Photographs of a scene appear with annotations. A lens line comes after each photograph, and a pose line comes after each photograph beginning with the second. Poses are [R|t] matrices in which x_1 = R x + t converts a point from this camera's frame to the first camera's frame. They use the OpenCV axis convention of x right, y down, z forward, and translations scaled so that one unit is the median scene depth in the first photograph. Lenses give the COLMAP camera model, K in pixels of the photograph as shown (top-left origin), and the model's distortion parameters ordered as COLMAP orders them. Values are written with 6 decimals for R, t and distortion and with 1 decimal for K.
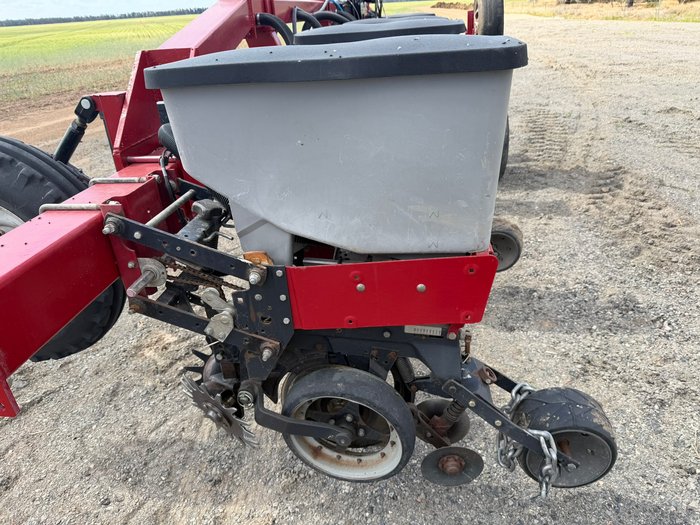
lens RADIAL K [[509.0, 0, 350.0], [0, 509.0, 262.5], [0, 0, 1]] dist [0.005079, -0.011026]
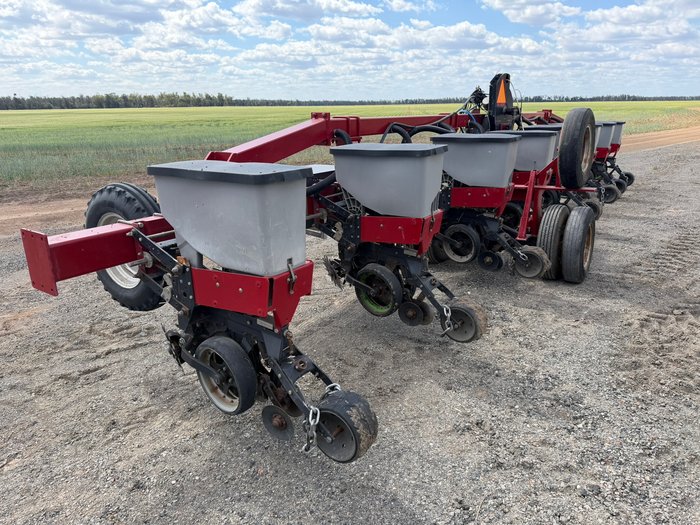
lens RADIAL K [[512.0, 0, 350.0], [0, 512.0, 262.5], [0, 0, 1]] dist [-0.007394, -0.003765]
pose [[0.886506, 0.177616, -0.427269, 0.742812], [-0.240303, 0.965831, -0.097088, 0.021169], [0.395425, 0.188743, 0.898896, -0.310435]]
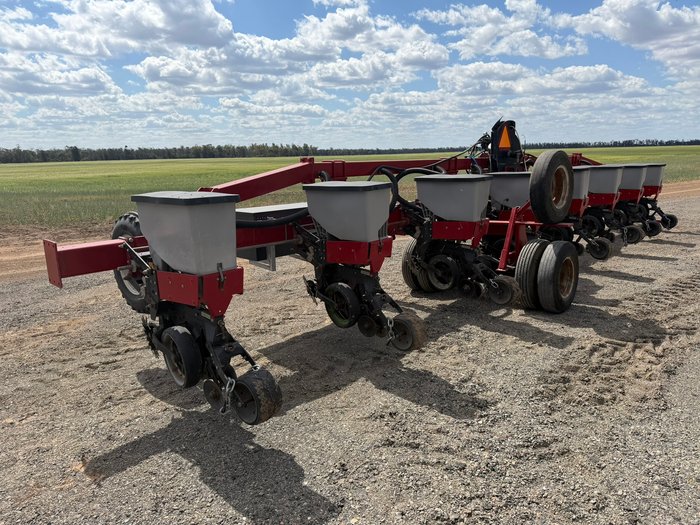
lens RADIAL K [[509.0, 0, 350.0], [0, 509.0, 262.5], [0, 0, 1]] dist [0.005079, -0.011026]
pose [[0.804683, 0.157192, -0.572517, 1.277202], [-0.284660, 0.948395, -0.139700, 0.031495], [0.521013, 0.275387, 0.807904, -0.350354]]
